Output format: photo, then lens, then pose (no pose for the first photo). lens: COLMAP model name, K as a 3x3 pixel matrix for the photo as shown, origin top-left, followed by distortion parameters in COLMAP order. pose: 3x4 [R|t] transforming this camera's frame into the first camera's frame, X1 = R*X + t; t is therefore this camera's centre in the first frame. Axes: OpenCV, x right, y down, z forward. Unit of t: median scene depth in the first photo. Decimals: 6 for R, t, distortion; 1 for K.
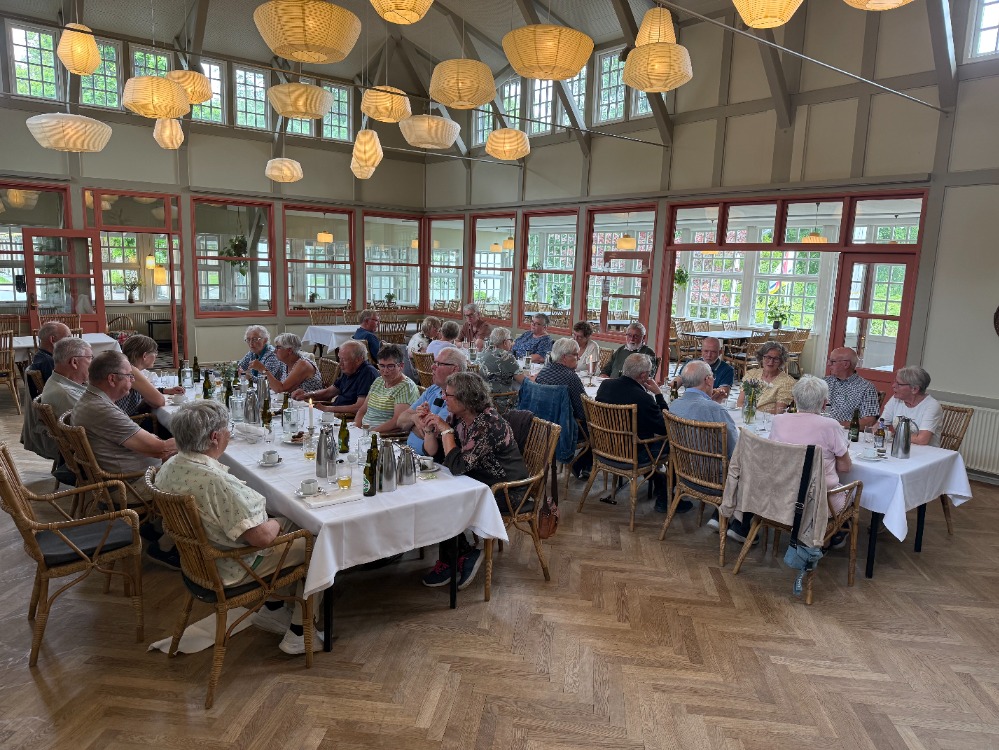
lens RADIAL K [[702.2, 0, 509.9], [0, 702.2, 376.5], [0, 0, 1]] dist [-0.000776, -0.001656]
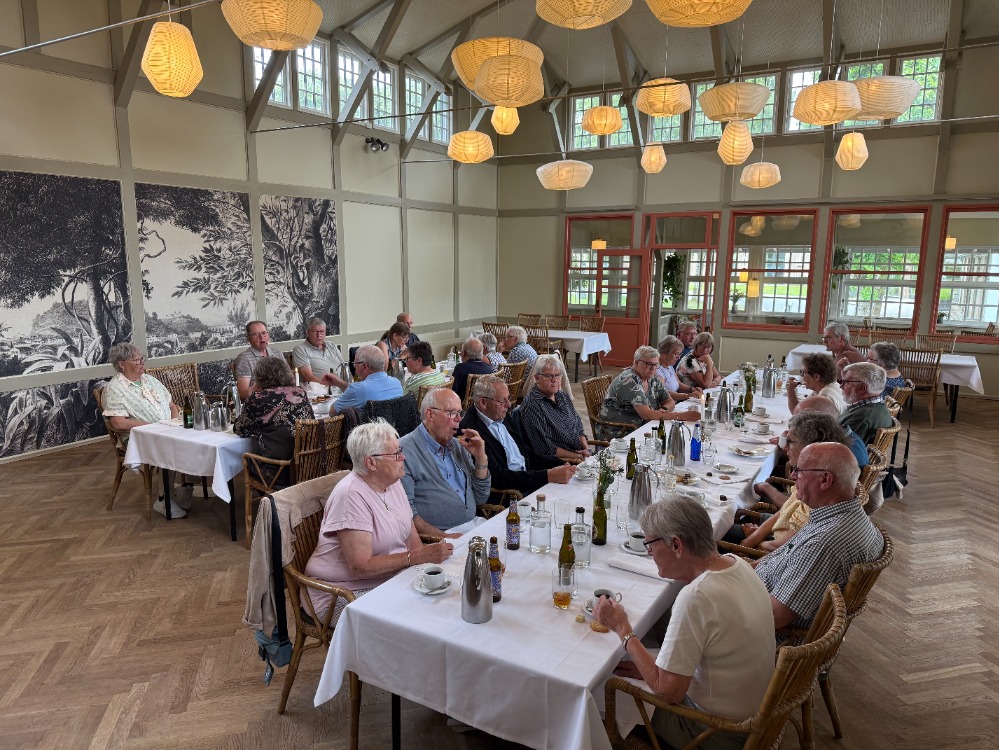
lens RADIAL K [[702.2, 0, 509.9], [0, 702.2, 376.5], [0, 0, 1]] dist [-0.000776, -0.001656]
pose [[0.343531, 0.119014, -0.931570, 0.429844], [-0.147488, 0.986466, 0.071639, -0.040235], [0.927488, 0.112785, 0.356435, 0.345987]]
